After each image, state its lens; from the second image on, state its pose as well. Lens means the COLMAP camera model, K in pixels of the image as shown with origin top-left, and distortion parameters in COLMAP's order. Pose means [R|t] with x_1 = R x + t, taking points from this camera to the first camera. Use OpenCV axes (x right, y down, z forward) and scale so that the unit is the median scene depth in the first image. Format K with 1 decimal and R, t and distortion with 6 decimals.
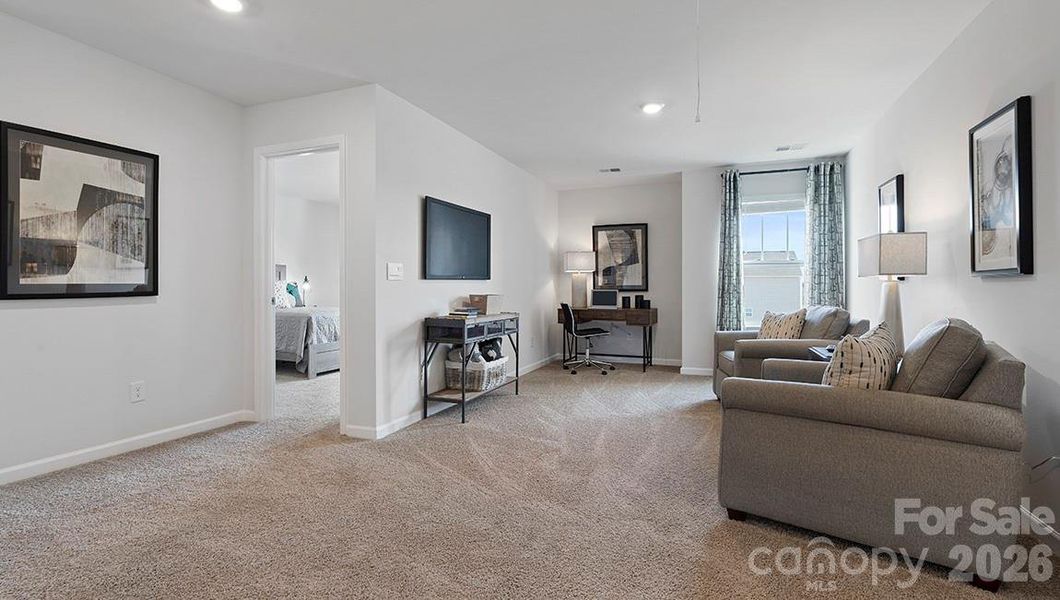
lens RADIAL K [[482.1, 0, 532.2], [0, 482.1, 291.8], [0, 0, 1]] dist [-0.001228, 0.000124]
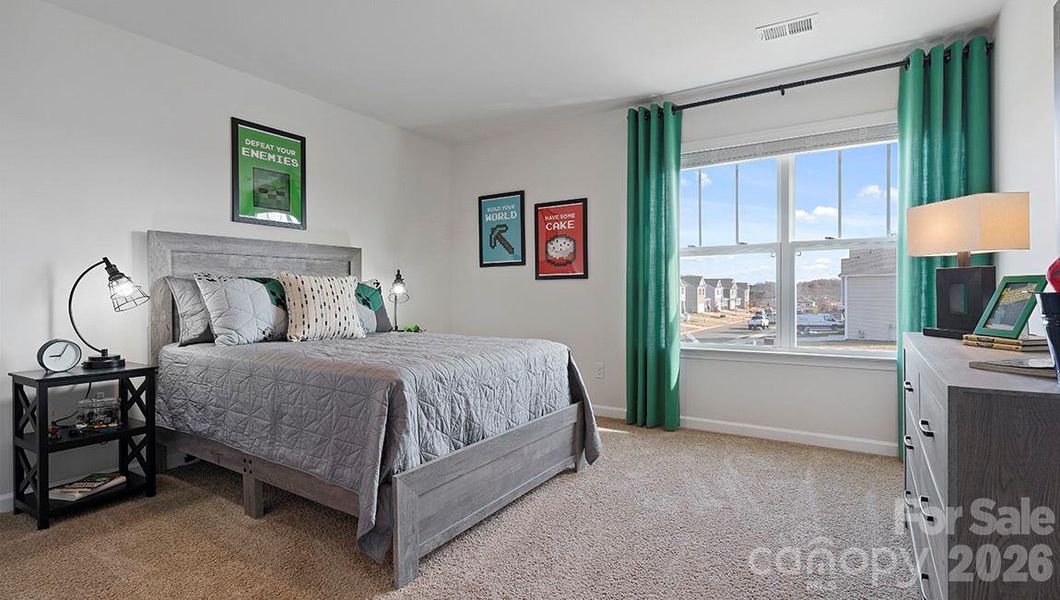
lens RADIAL K [[505.7, 0, 543.2], [0, 505.7, 298.3], [0, 0, 1]] dist [-0.000011, 0.000193]
pose [[0.983907, -0.010352, -0.178380, -0.300800], [0.011362, 0.999925, 0.004641, -0.003362], [0.178318, -0.006593, 0.983951, 0.676371]]
